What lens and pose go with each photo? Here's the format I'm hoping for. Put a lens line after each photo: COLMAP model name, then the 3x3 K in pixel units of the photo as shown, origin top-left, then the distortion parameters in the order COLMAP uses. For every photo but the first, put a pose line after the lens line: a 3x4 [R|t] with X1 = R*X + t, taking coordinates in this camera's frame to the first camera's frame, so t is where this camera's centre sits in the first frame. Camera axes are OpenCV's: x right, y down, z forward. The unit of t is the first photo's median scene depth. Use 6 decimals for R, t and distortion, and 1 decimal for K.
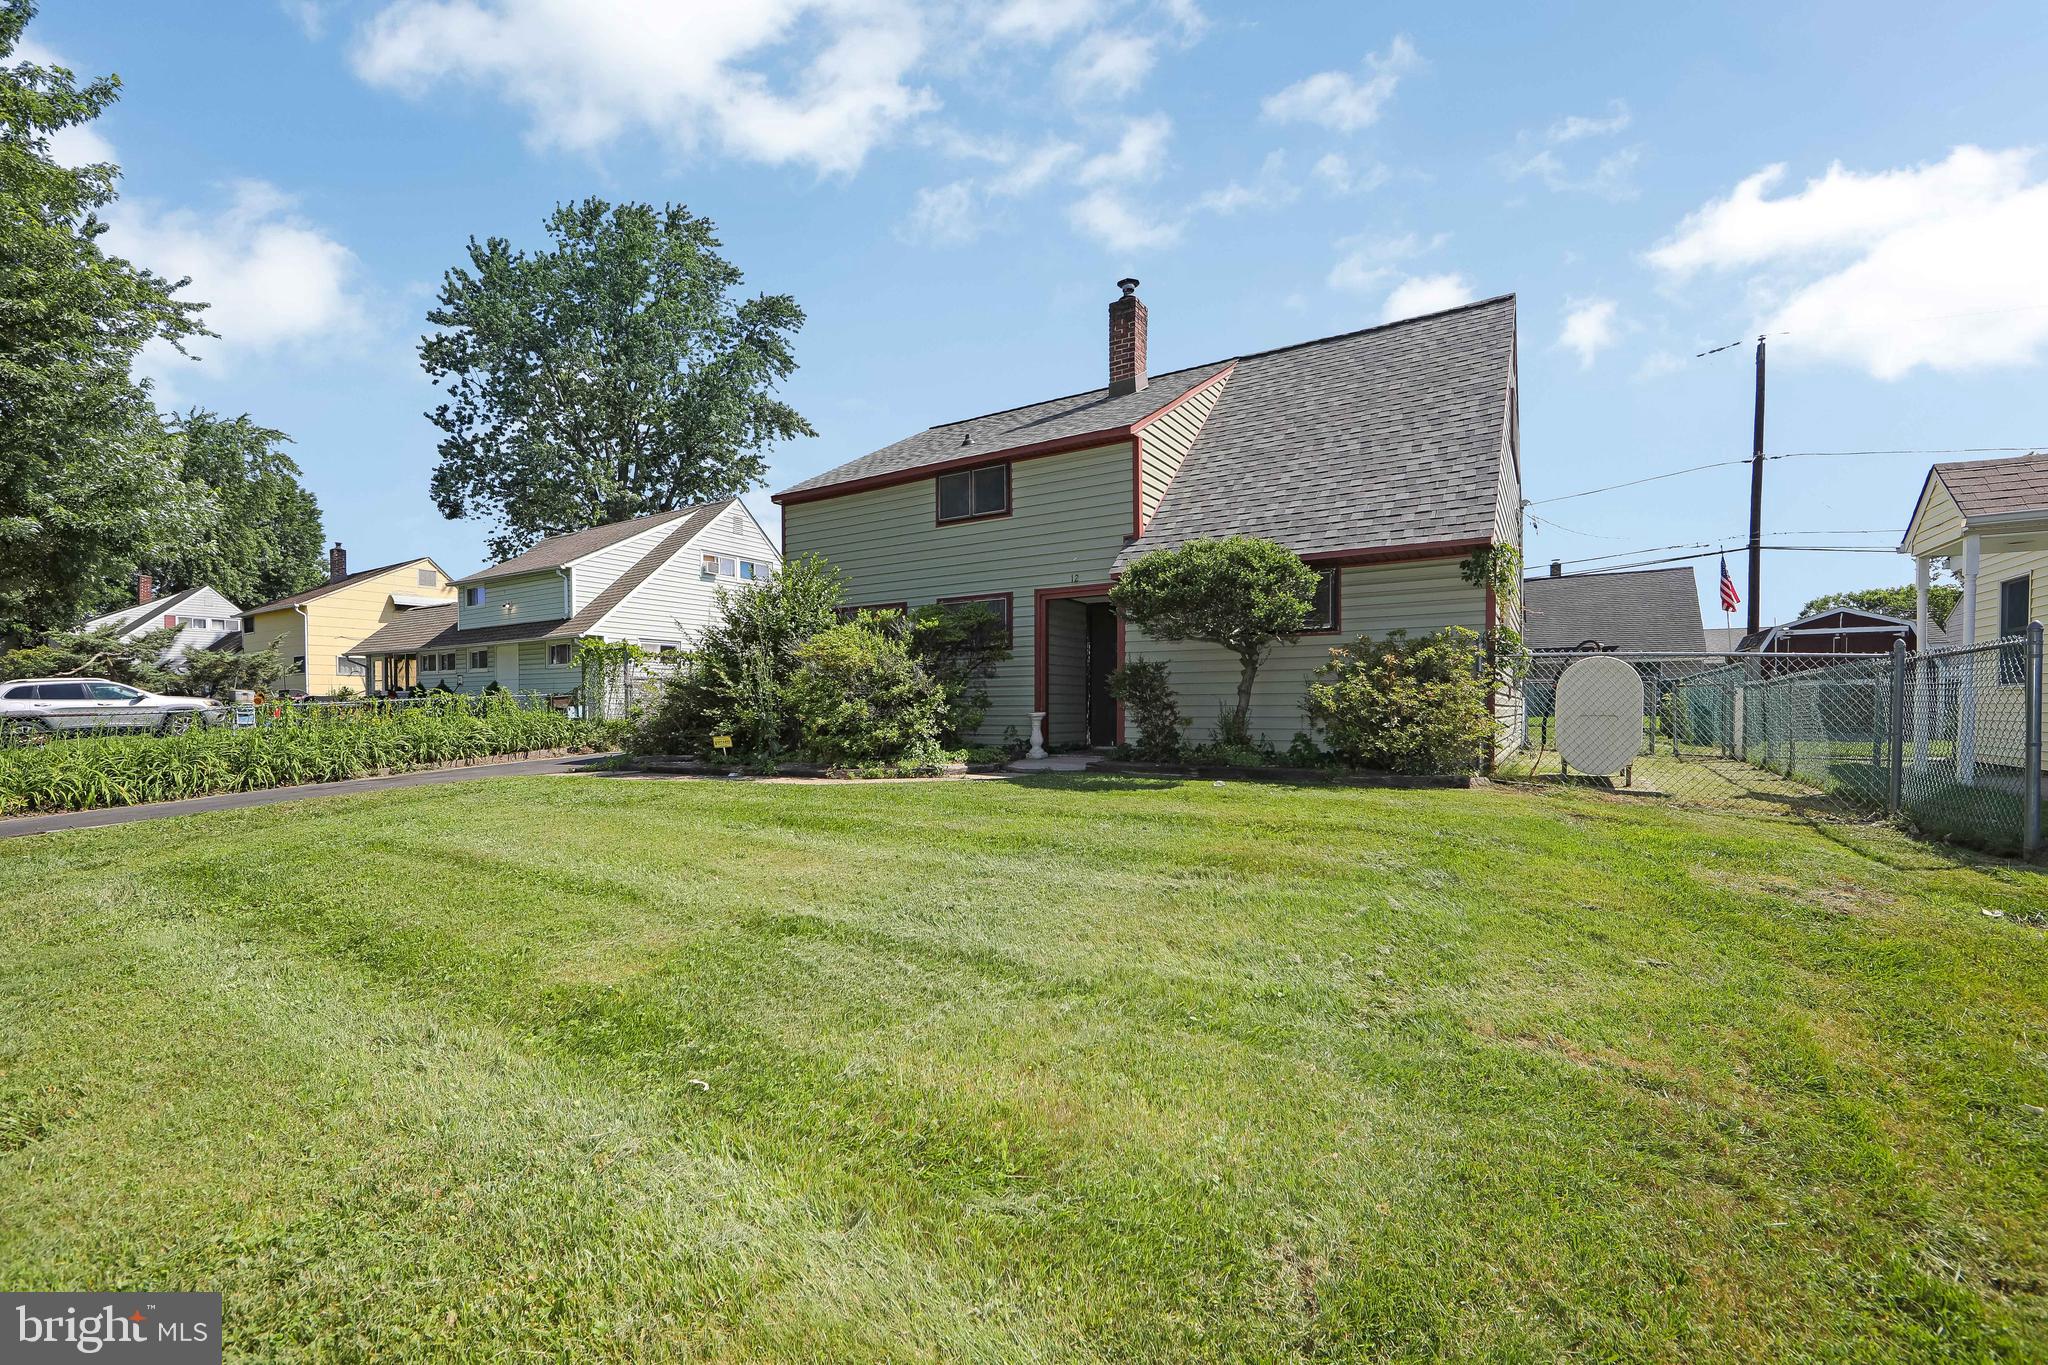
lens RADIAL K [[834.8, 0, 1025.1], [0, 834.8, 677.1], [0, 0, 1]] dist [0.000122, 0.000081]
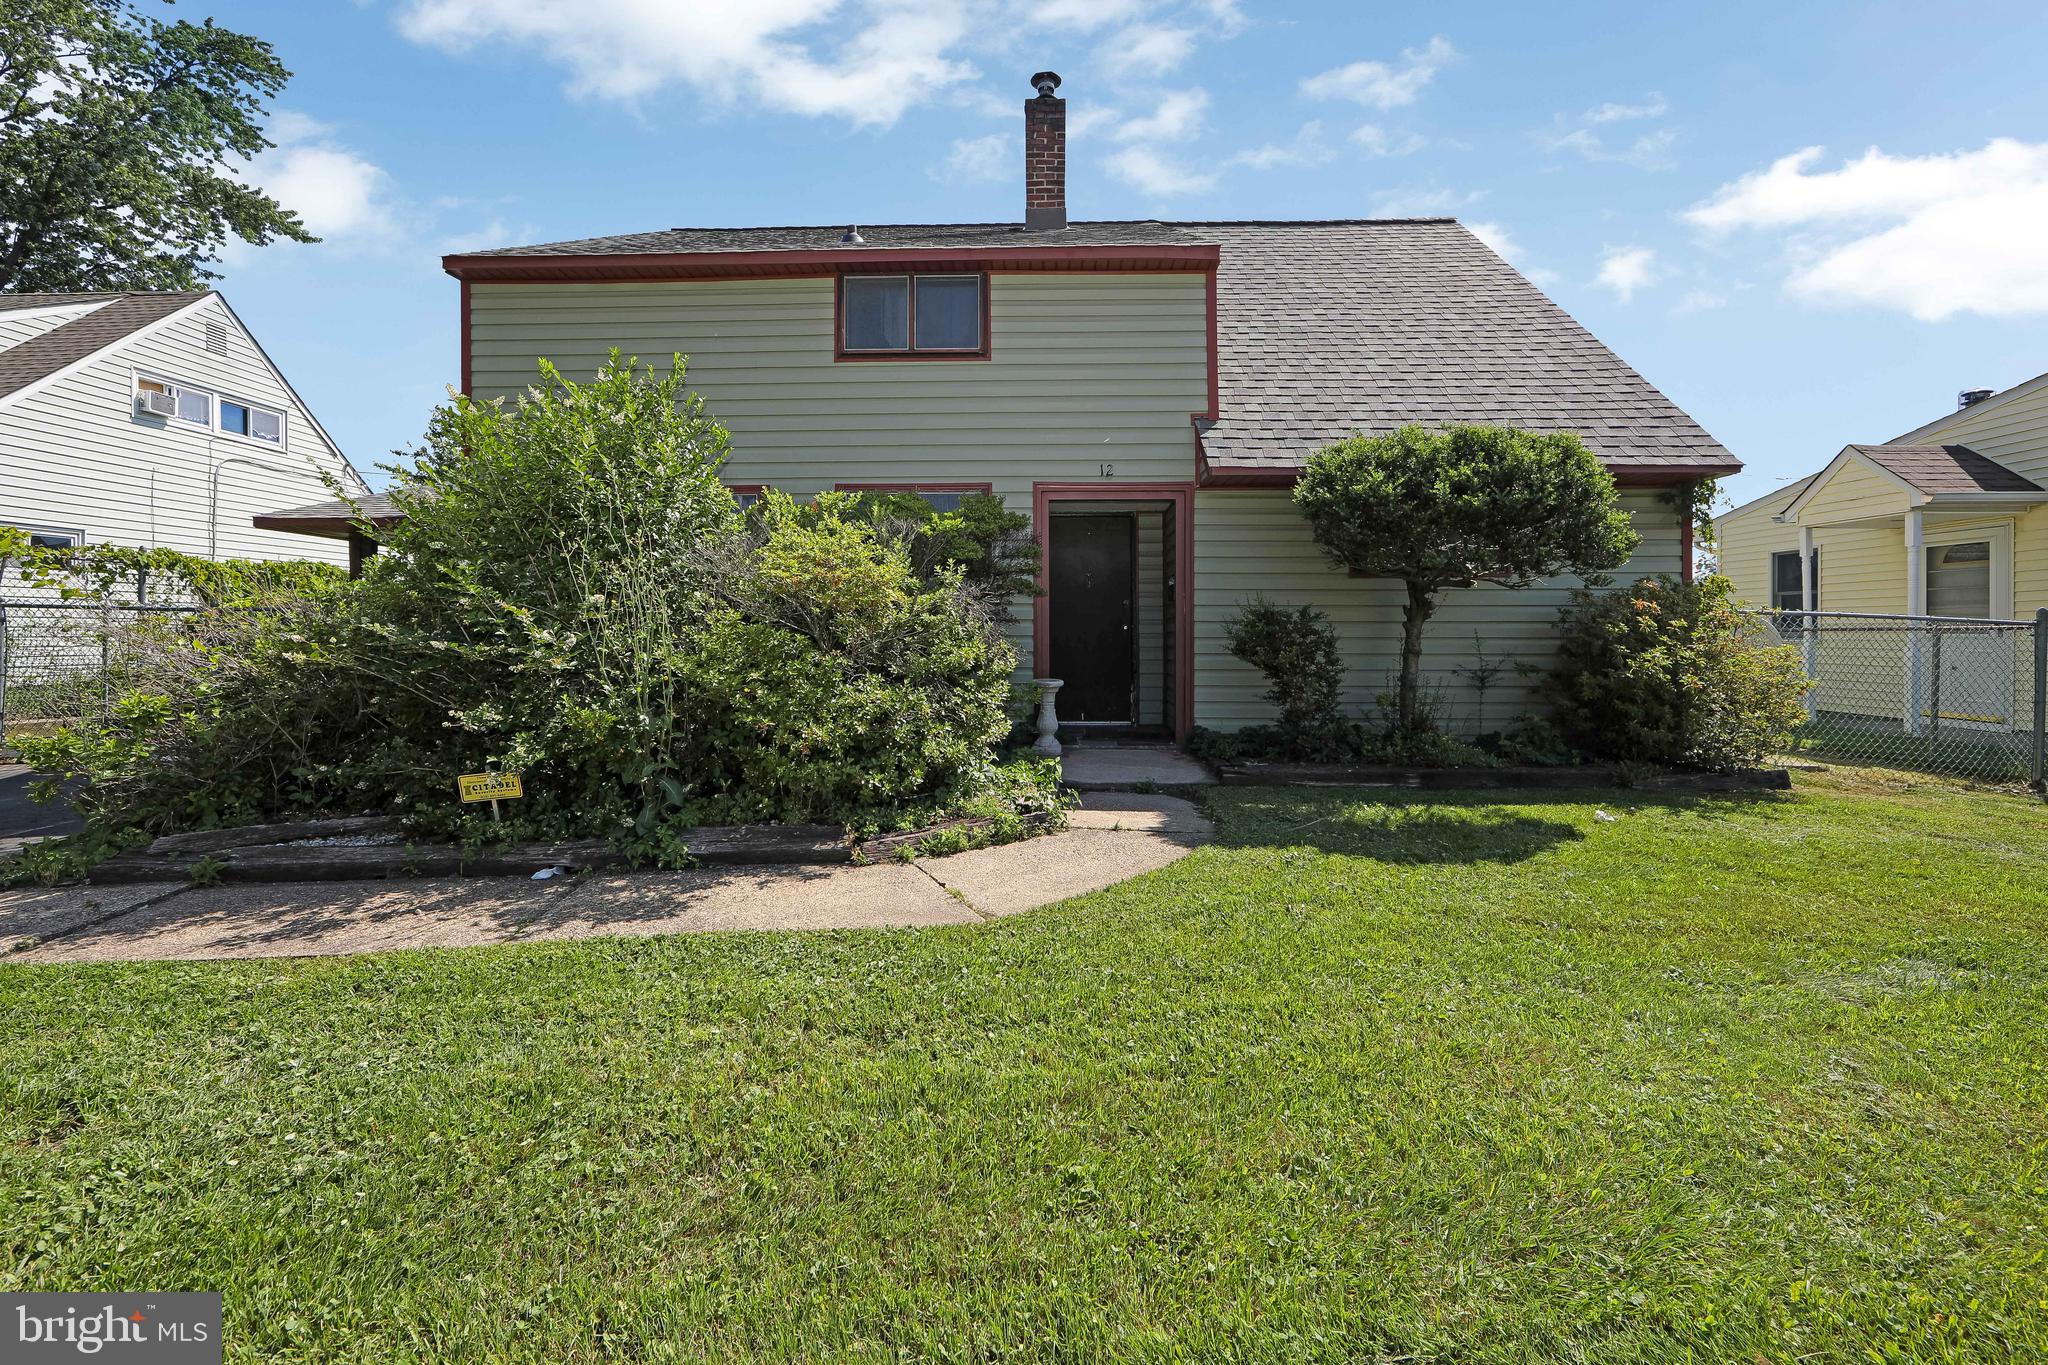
lens RADIAL K [[826.6, 0, 1017.7], [0, 826.6, 591.6], [0, 0, 1]] dist [-0.002605, -0.000303]
pose [[0.865999, 0.028185, 0.499251, -0.261575], [-0.020972, 0.999579, -0.020053, -0.009176], [-0.499606, 0.006896, 0.866225, 0.407338]]
